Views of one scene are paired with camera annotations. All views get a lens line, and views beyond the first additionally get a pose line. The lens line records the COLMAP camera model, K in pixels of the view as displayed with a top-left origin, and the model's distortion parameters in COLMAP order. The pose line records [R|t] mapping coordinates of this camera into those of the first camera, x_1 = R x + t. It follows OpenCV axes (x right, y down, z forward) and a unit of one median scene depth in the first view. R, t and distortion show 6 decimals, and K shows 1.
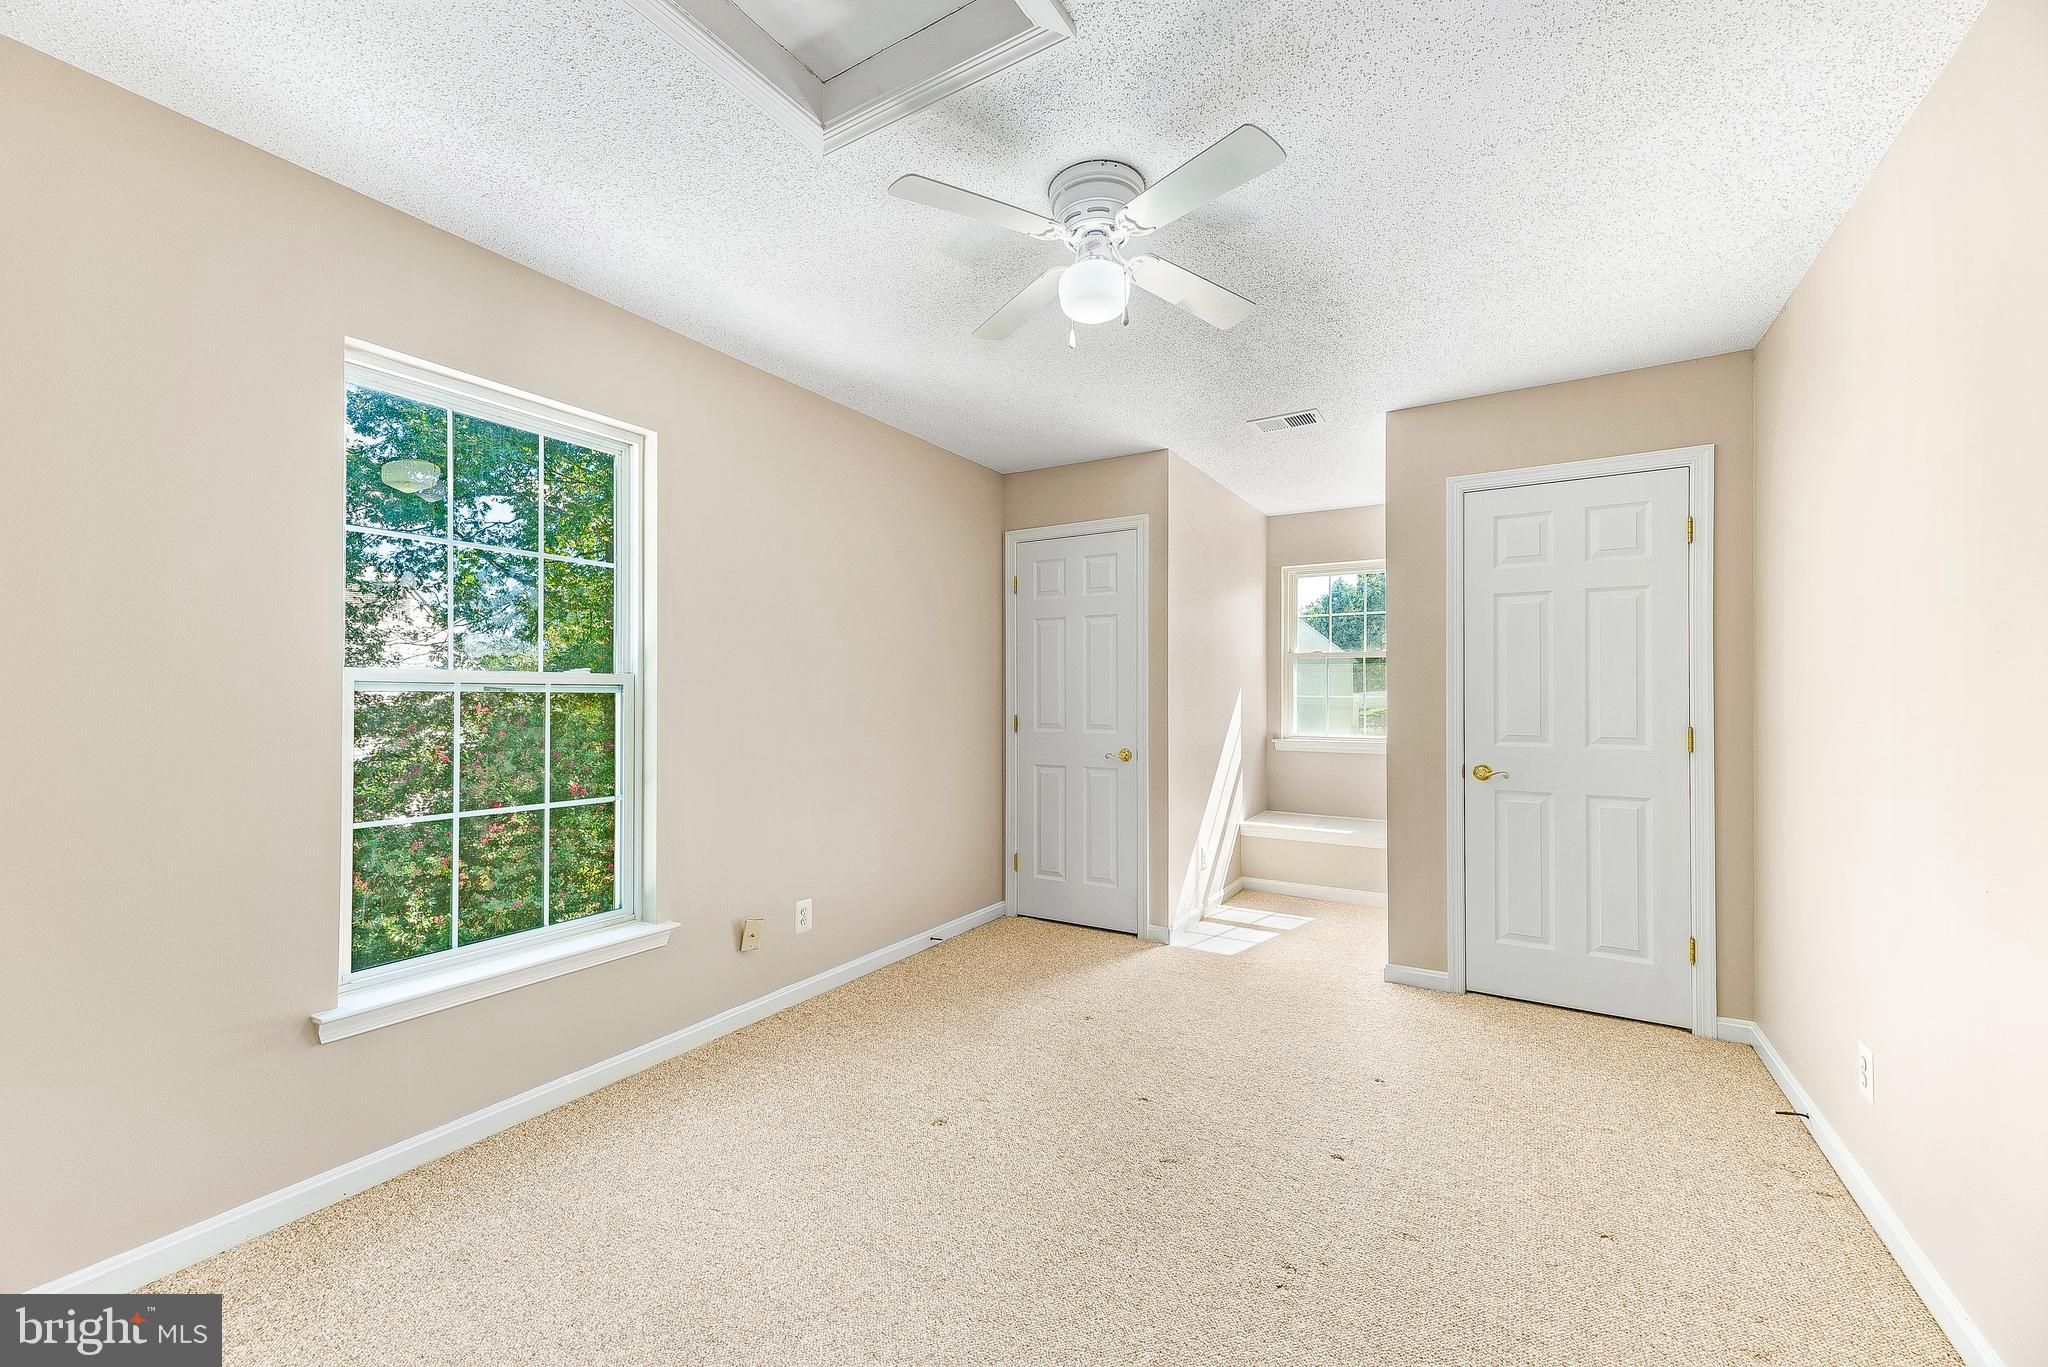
lens RADIAL K [[815.2, 0, 1013.6], [0, 815.2, 688.1], [0, 0, 1]] dist [0.016765, 0.000089]
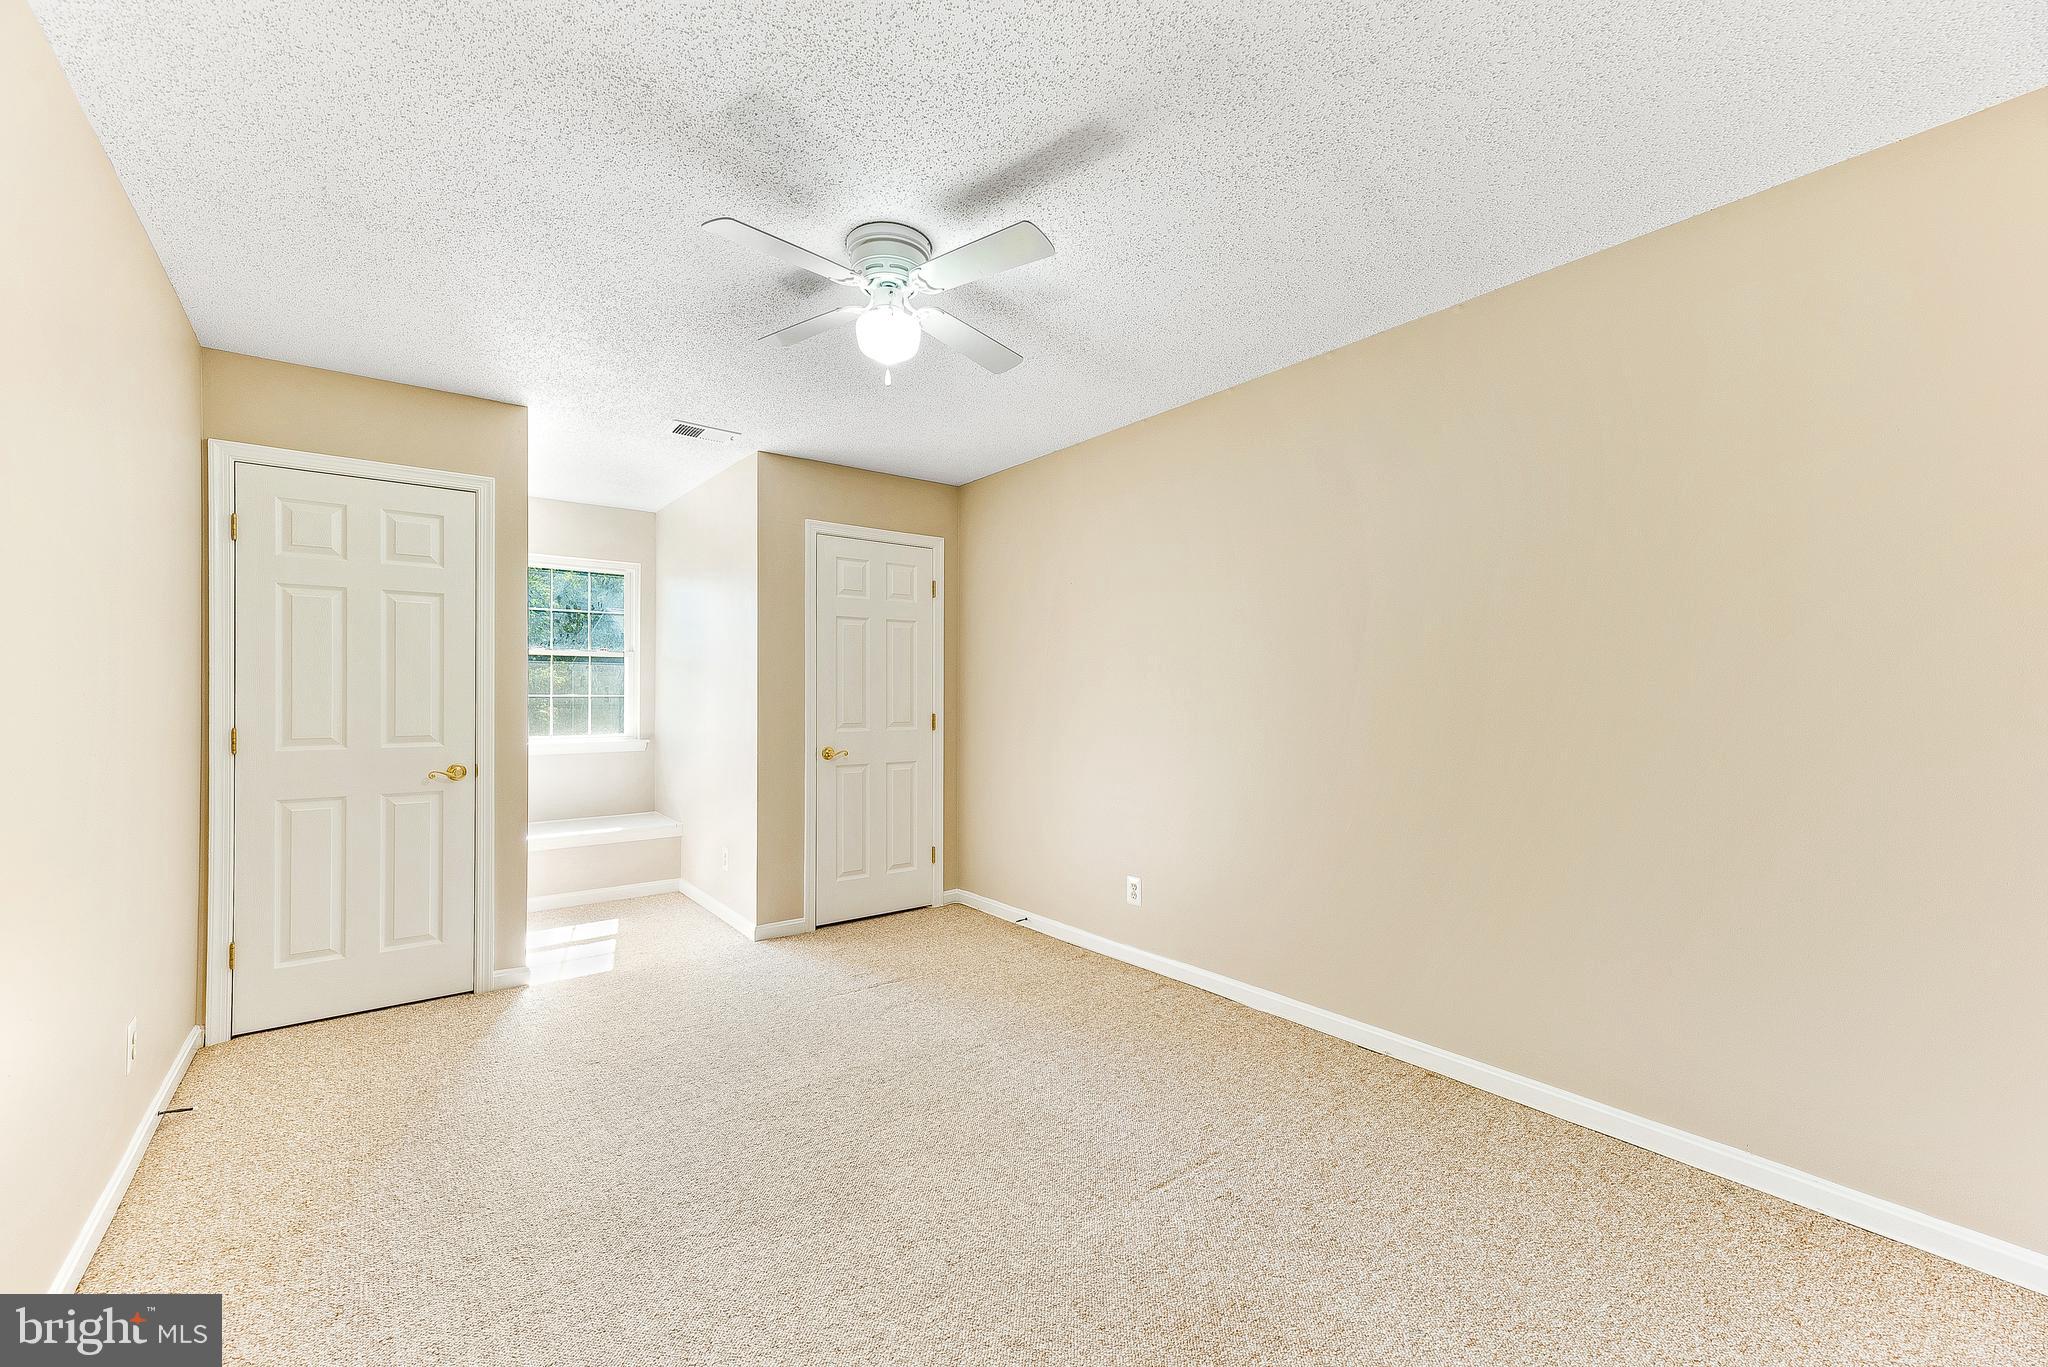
lens RADIAL K [[813.4, 0, 1016.5], [0, 813.4, 687.3], [0, 0, 1]] dist [0.013399, 0.000286]
pose [[0.368963, -0.003241, 0.929438, -0.508993], [-0.008065, 0.999945, 0.006688, -0.012920], [-0.929409, -0.009964, 0.368917, 0.248433]]
